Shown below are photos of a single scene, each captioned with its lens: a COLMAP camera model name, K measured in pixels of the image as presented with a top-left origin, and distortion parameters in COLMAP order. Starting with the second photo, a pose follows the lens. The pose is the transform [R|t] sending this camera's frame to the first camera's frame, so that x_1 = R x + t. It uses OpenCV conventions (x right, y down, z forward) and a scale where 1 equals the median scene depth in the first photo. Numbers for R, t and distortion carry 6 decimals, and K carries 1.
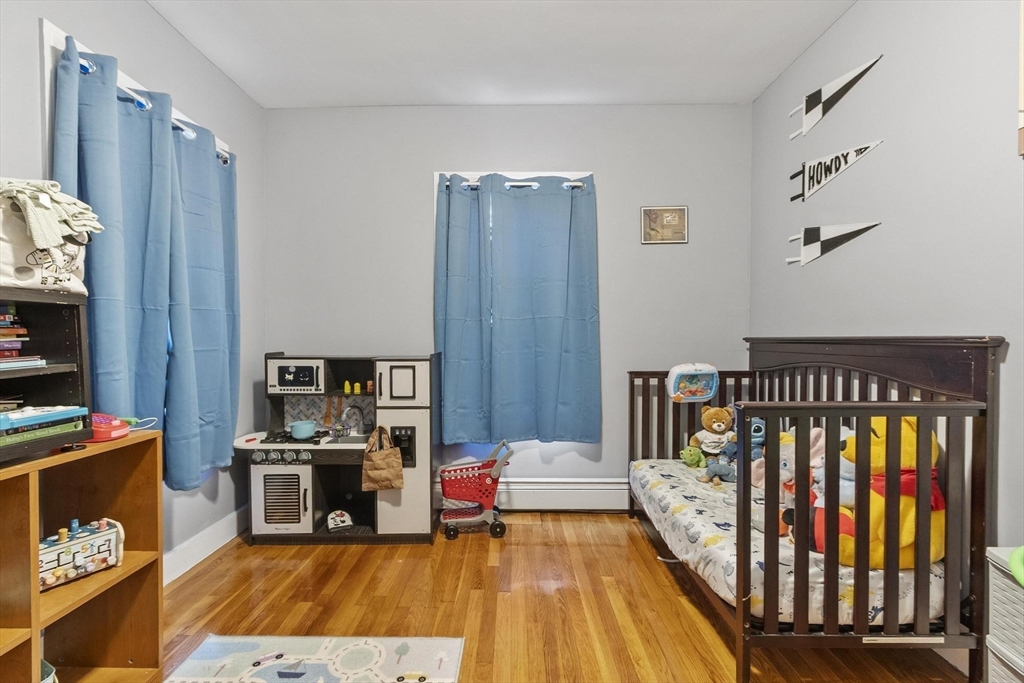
lens RADIAL K [[450.6, 0, 512.0], [0, 450.6, 343.2], [0, 0, 1]] dist [0.002323, -0.001645]
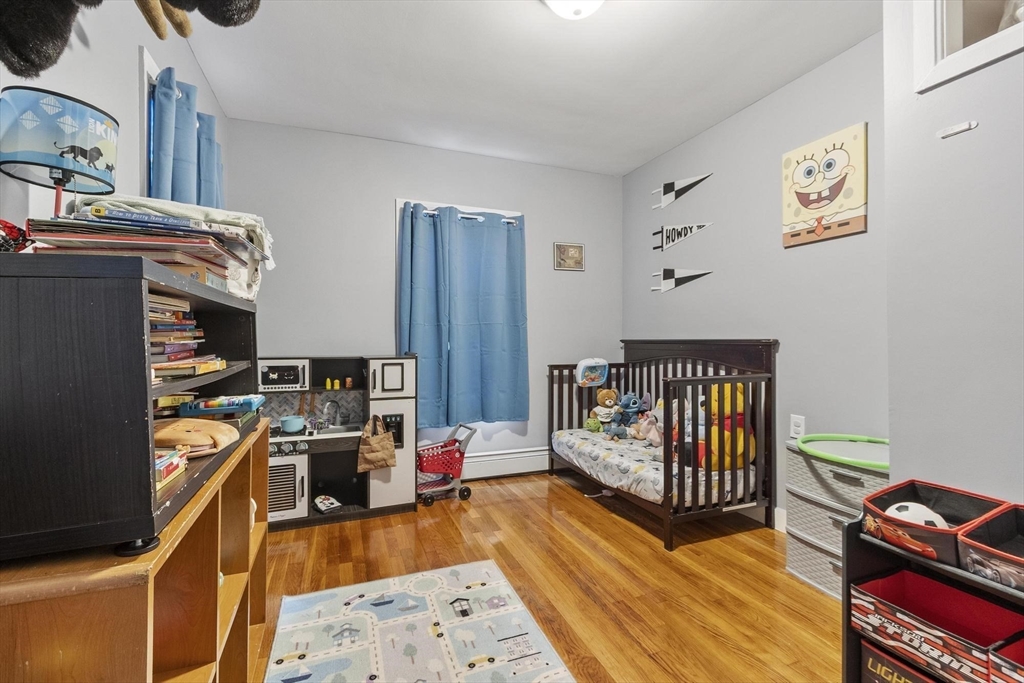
lens RADIAL K [[450.6, 0, 491.4], [0, 450.6, 334.6], [0, 0, 1]] dist [0.002323, -0.001645]
pose [[0.932508, 0.004855, 0.361116, -0.429974], [0.003399, 0.999747, -0.022220, 0.001904], [-0.361133, 0.021947, 0.932256, -0.205350]]
